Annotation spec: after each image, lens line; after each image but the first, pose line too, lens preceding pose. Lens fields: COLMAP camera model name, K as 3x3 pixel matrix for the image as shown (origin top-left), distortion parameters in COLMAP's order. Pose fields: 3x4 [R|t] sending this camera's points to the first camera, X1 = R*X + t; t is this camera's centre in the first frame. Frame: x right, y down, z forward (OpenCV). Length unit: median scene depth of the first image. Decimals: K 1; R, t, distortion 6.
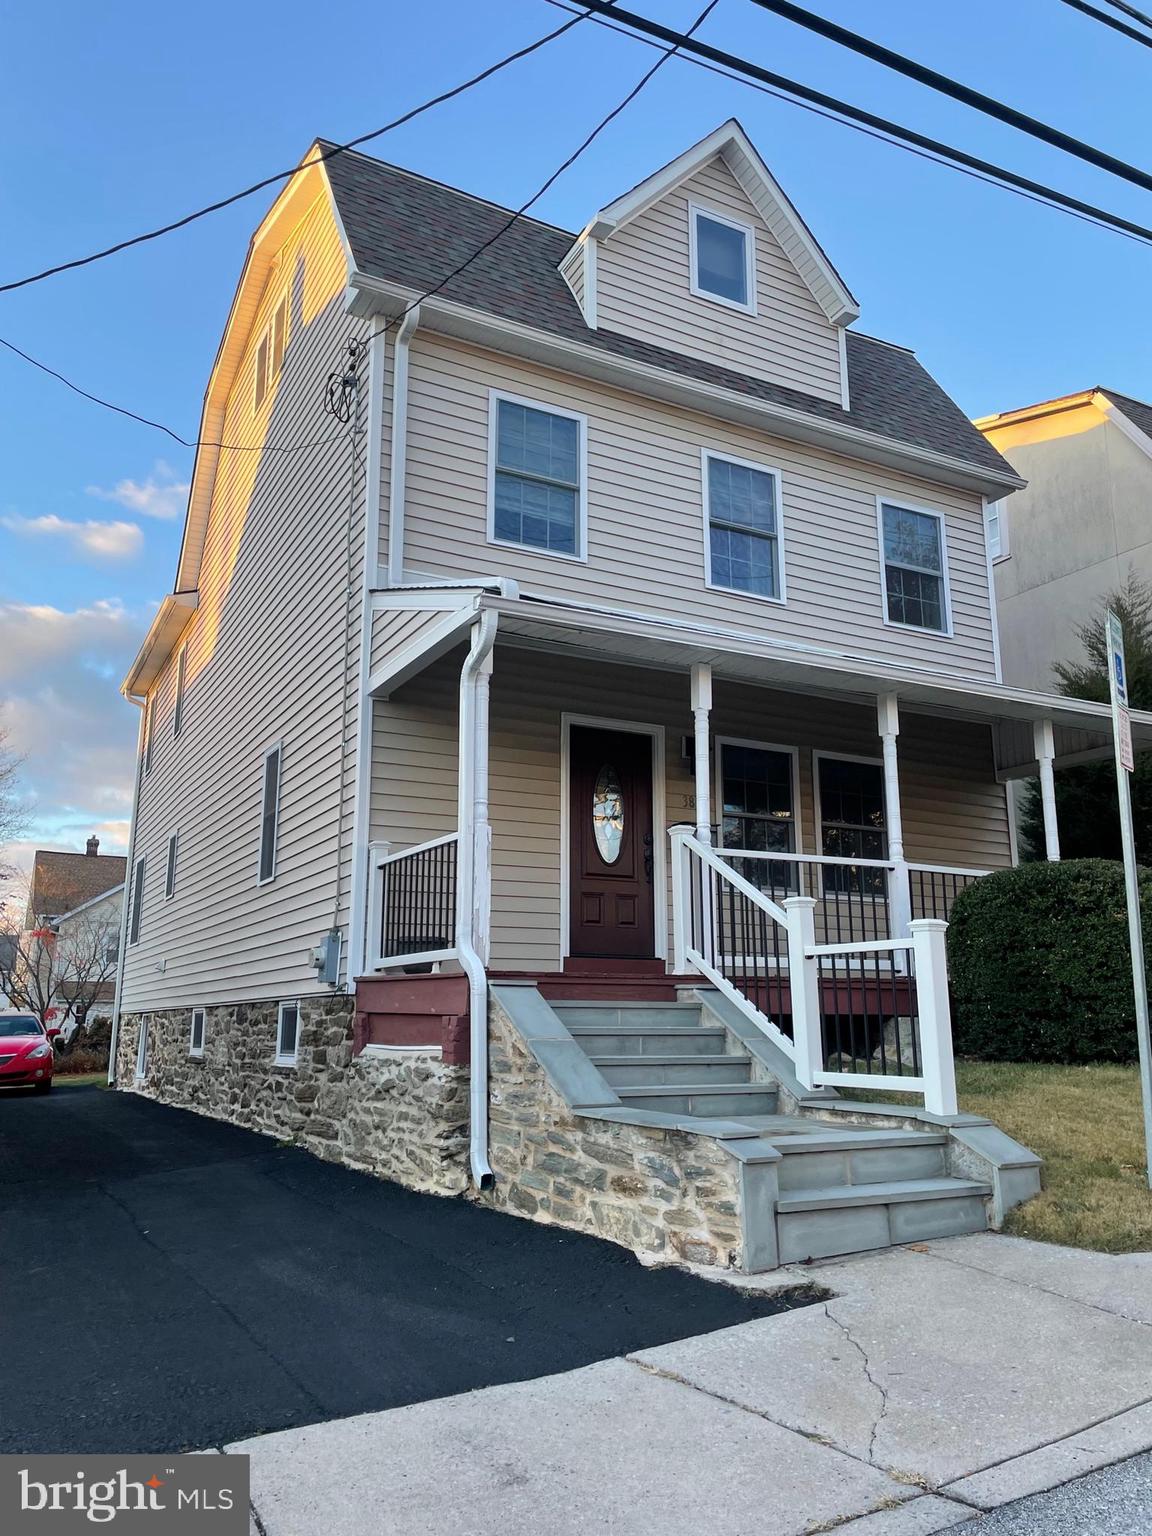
lens RADIAL K [[1159.5, 0, 586.2], [0, 1159.5, 771.7], [0, 0, 1]] dist [0.076150, 0.013025]
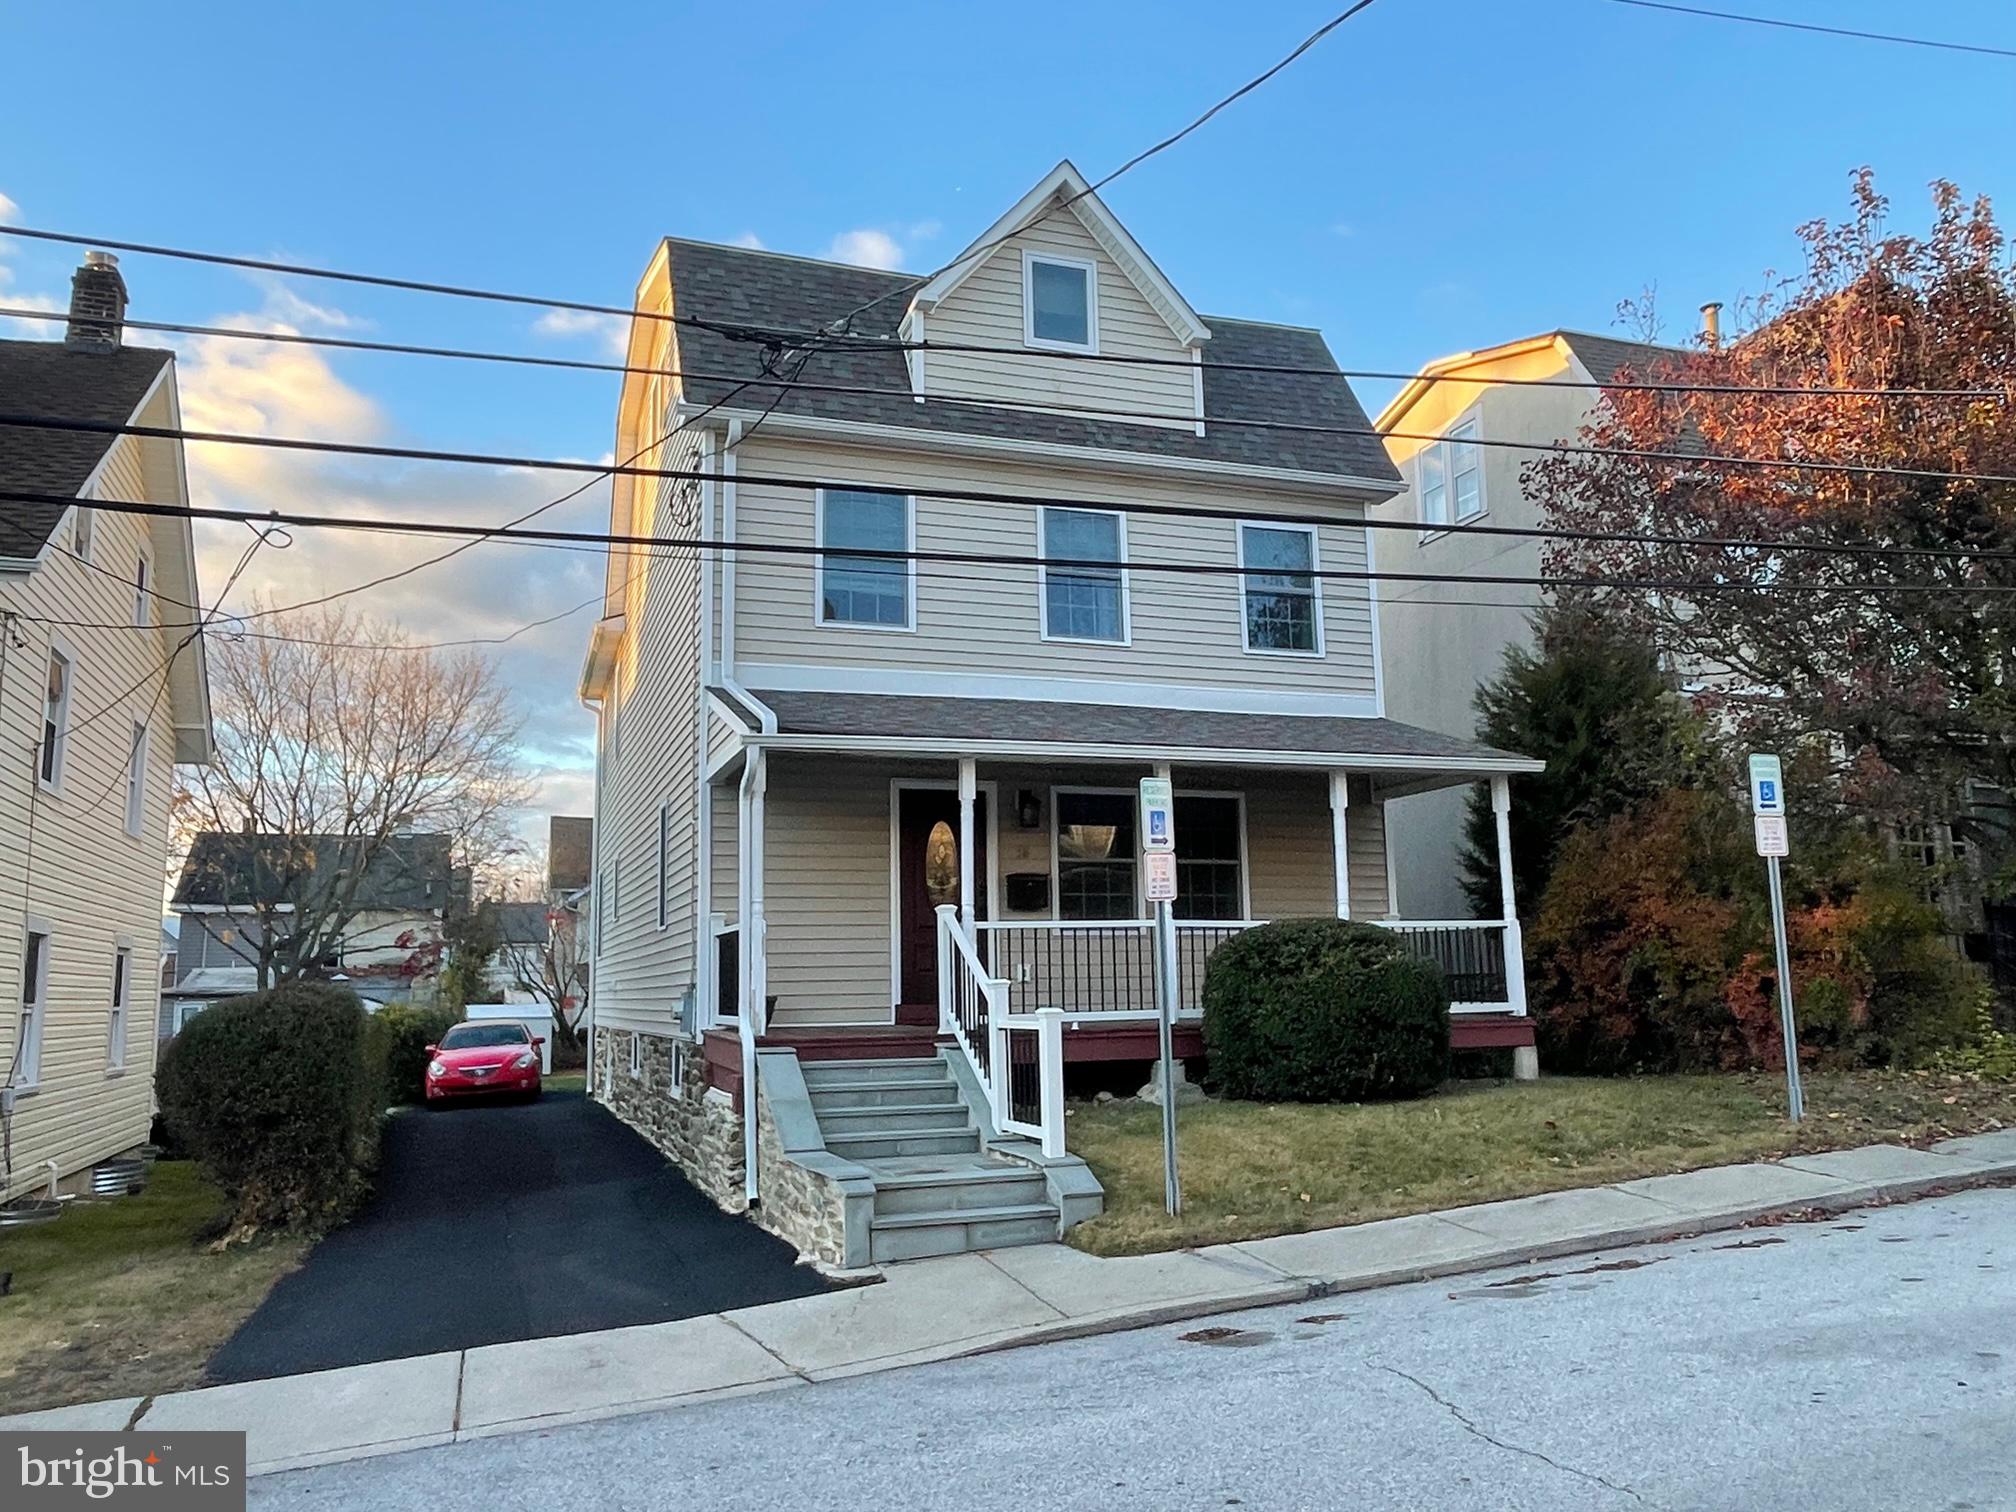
lens RADIAL K [[1521.8, 0, 996.6], [0, 1521.8, 760.4], [0, 0, 1]] dist [0.076150, 0.013025]
pose [[0.984692, -0.039999, -0.169652, 0.349797], [0.051118, 0.996786, 0.061683, -0.165981], [0.166639, -0.069411, 0.983572, -0.425556]]
